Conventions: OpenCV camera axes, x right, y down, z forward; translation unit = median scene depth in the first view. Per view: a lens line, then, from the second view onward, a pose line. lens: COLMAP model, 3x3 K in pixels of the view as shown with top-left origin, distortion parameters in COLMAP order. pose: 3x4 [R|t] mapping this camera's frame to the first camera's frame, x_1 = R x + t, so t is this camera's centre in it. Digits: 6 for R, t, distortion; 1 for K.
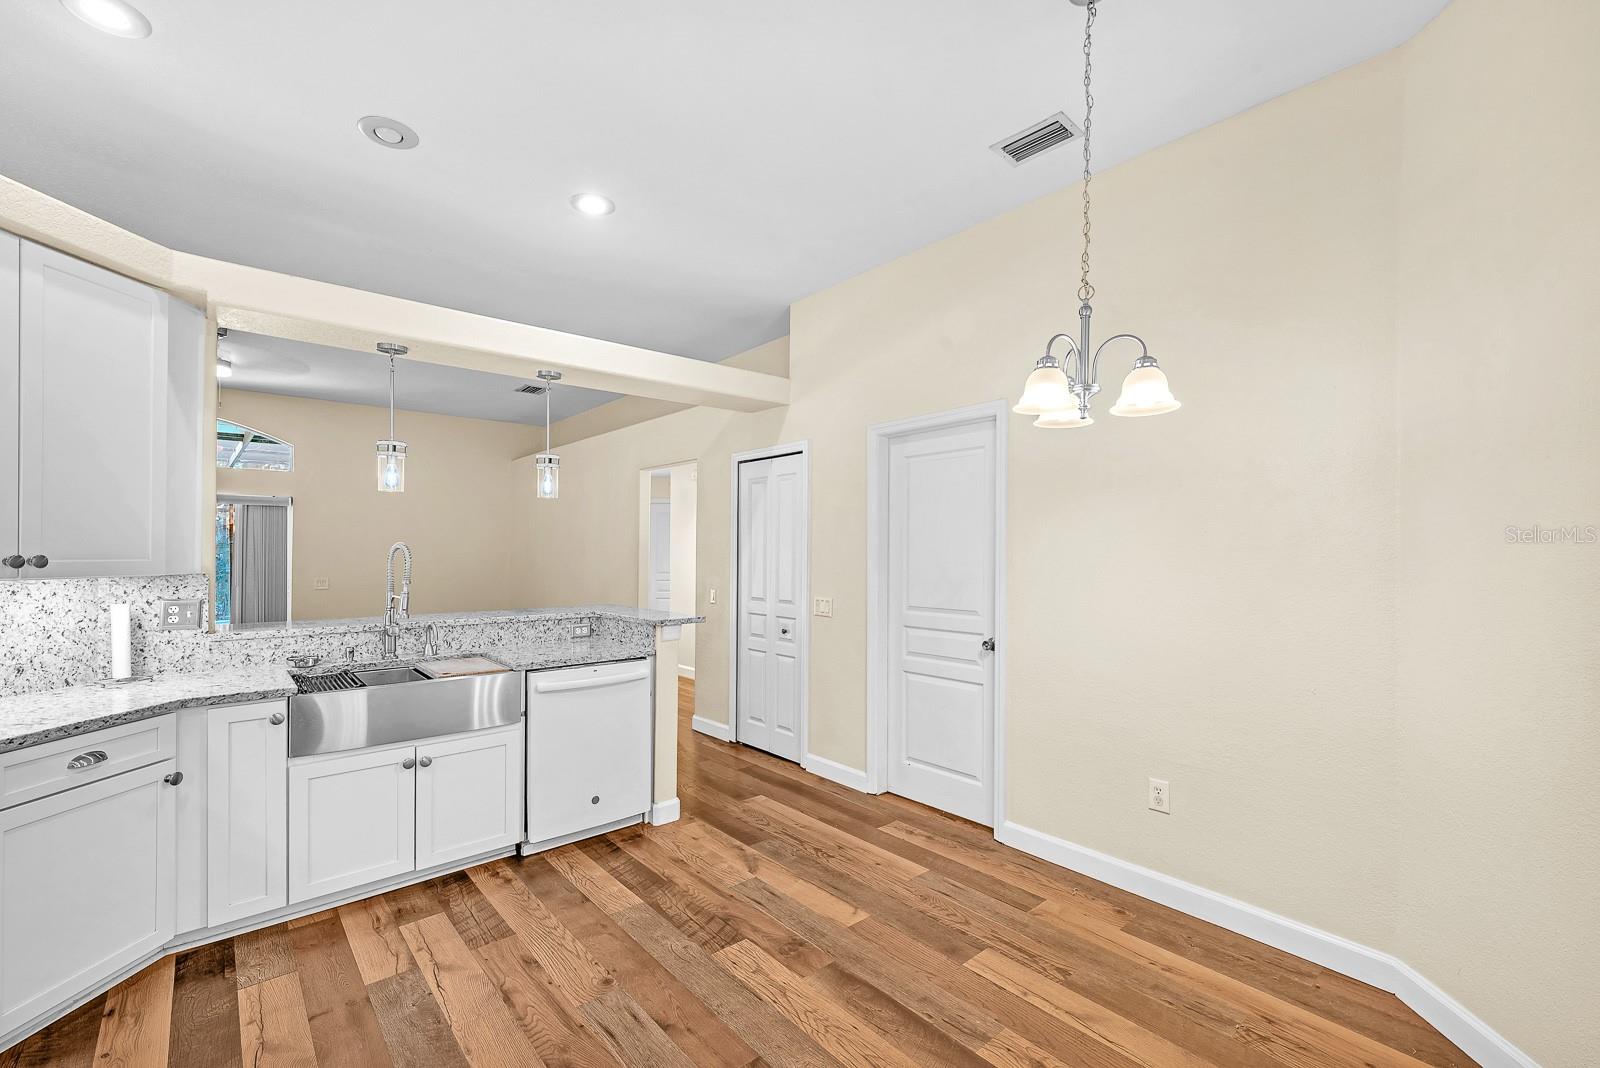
lens RADIAL K [[667.3, 0, 803.0], [0, 667.3, 553.6], [0, 0, 1]] dist [0.001834, 0.000017]
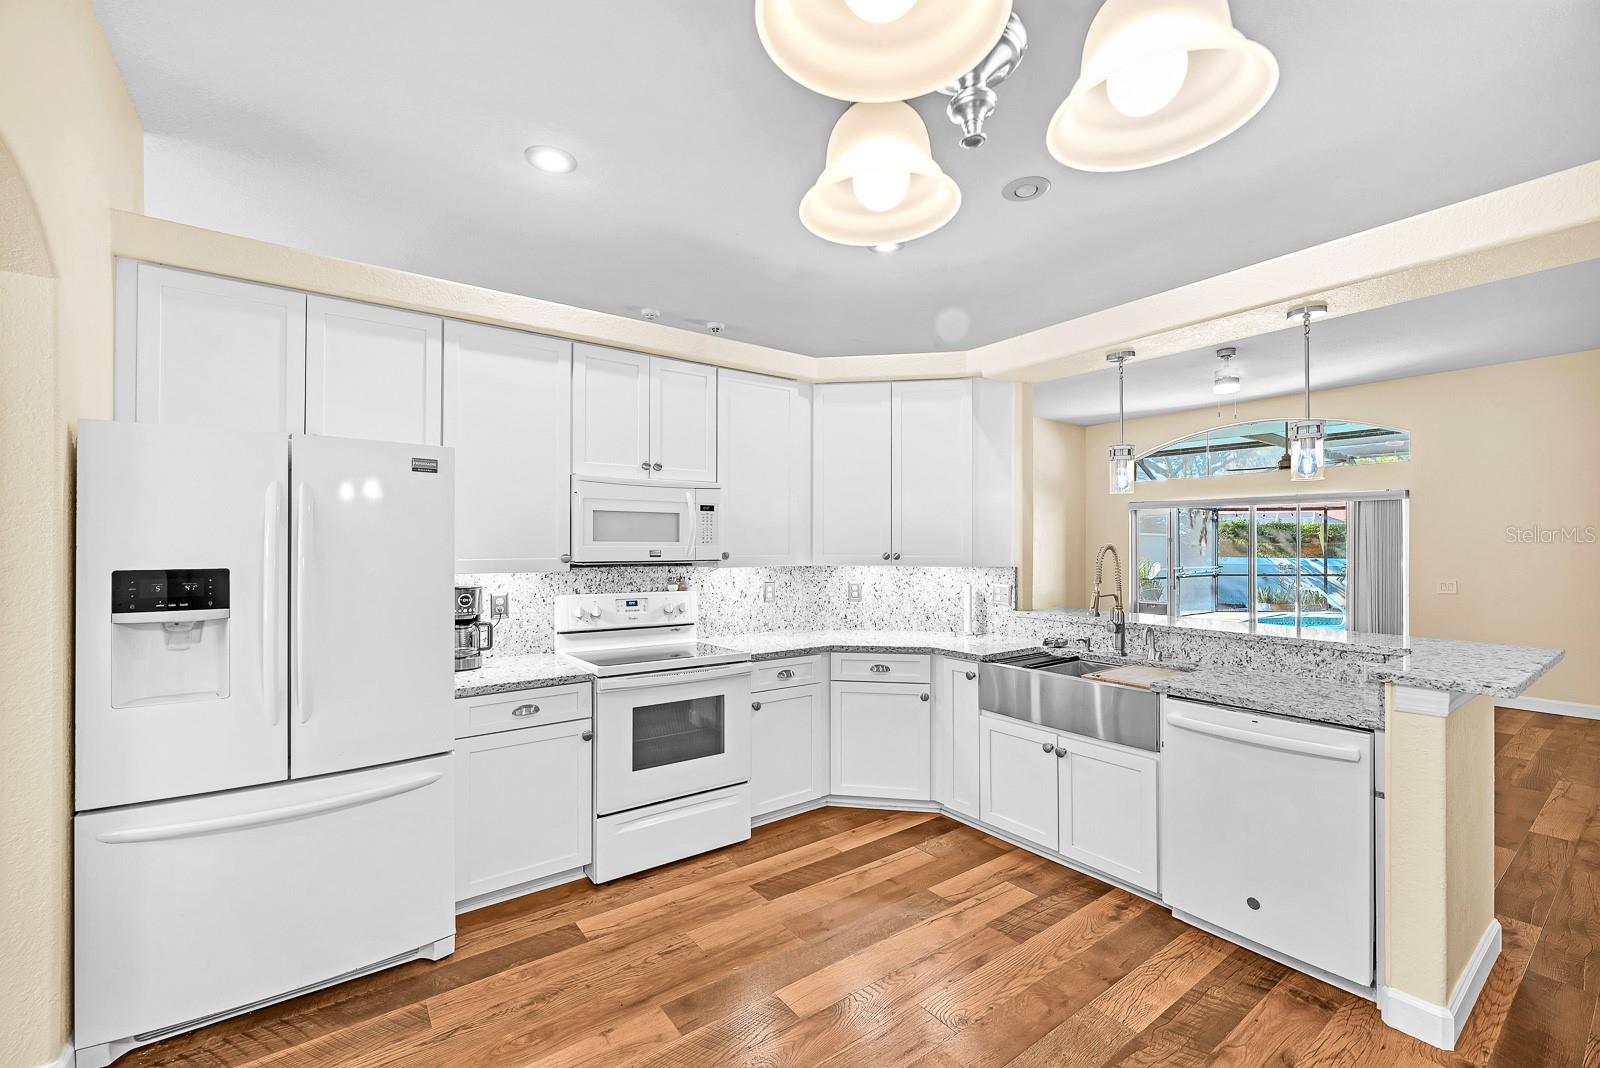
lens RADIAL K [[658.4, 0, 789.5], [0, 658.4, 534.3], [0, 0, 1]] dist [0.000179, -0.000051]
pose [[-0.075081, -0.016509, -0.997041, 0.528230], [-0.004800, 0.999857, -0.016194, -0.013707], [0.997166, 0.003570, -0.075149, 0.678624]]
